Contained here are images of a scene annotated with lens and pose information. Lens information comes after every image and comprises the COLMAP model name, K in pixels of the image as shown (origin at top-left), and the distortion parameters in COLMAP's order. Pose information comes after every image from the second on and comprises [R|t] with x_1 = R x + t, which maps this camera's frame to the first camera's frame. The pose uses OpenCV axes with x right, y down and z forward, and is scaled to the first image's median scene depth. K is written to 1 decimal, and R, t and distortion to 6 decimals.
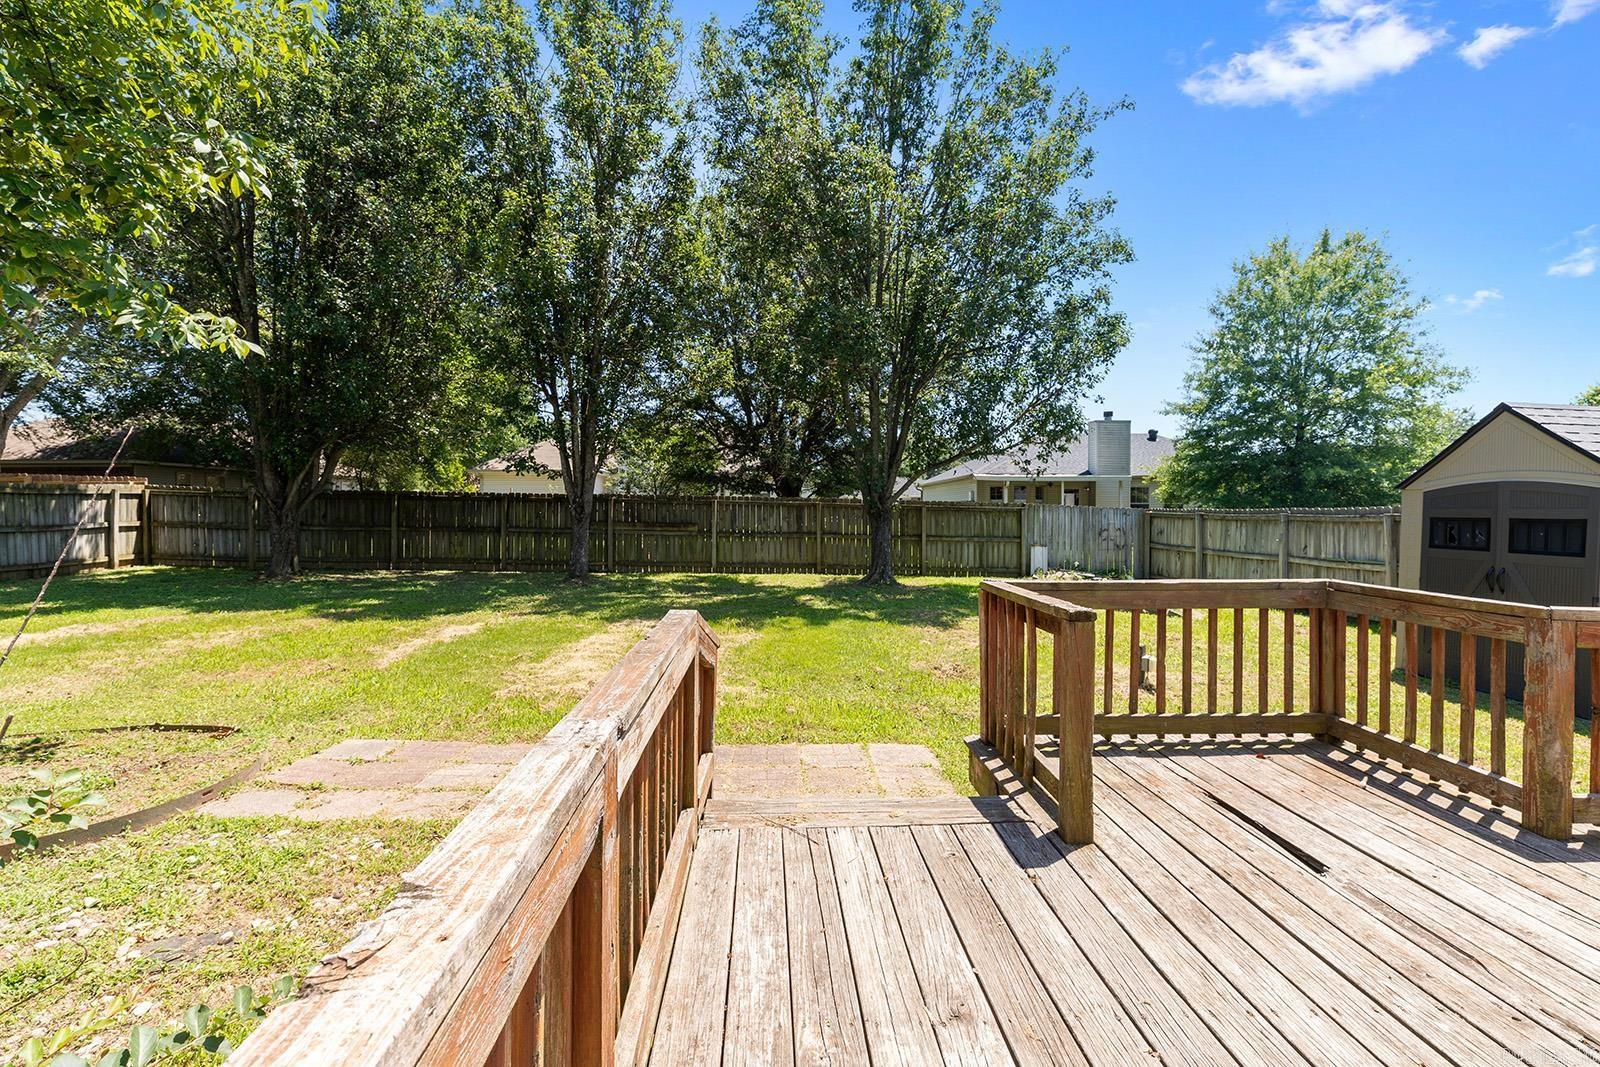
lens RADIAL K [[733.2, 0, 796.7], [0, 733.2, 539.3], [0, 0, 1]] dist [0.000540, -0.000365]
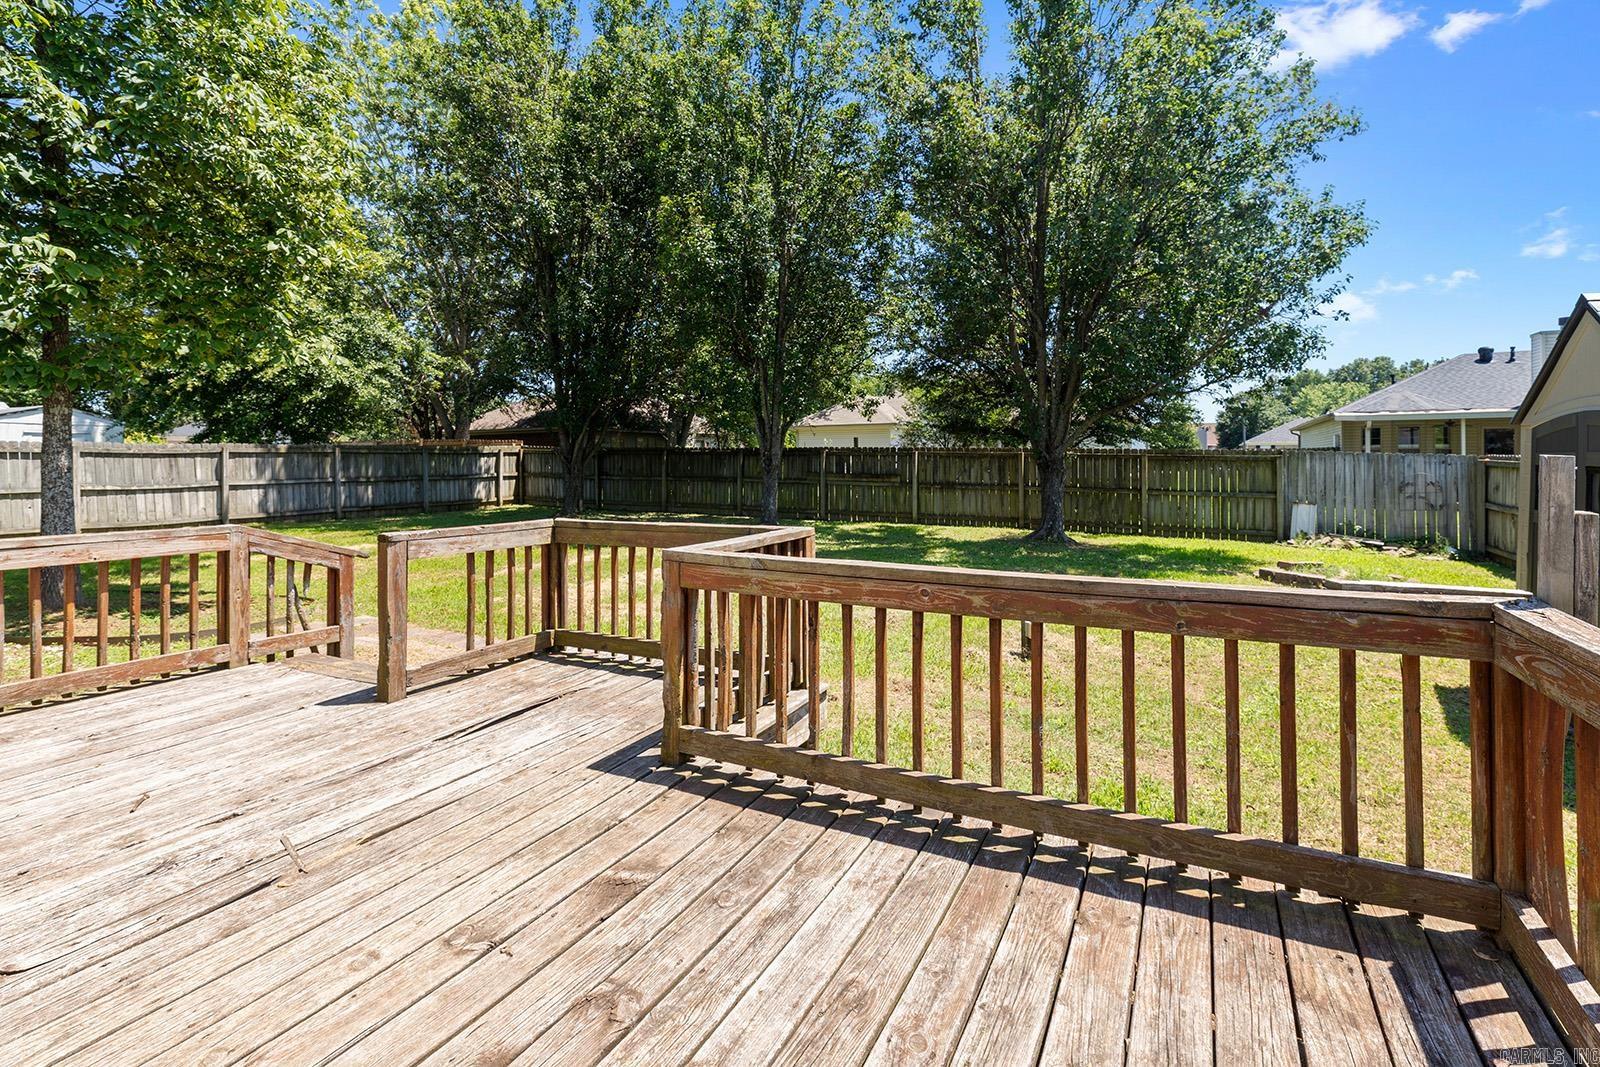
lens RADIAL K [[761.7, 0, 806.1], [0, 761.7, 451.9], [0, 0, 1]] dist [-0.001166, -0.000213]
pose [[0.873876, -0.012908, -0.485978, 0.270473], [-0.012677, 0.998702, -0.049322, 0.000618], [0.485984, 0.049263, 0.872578, 0.015464]]
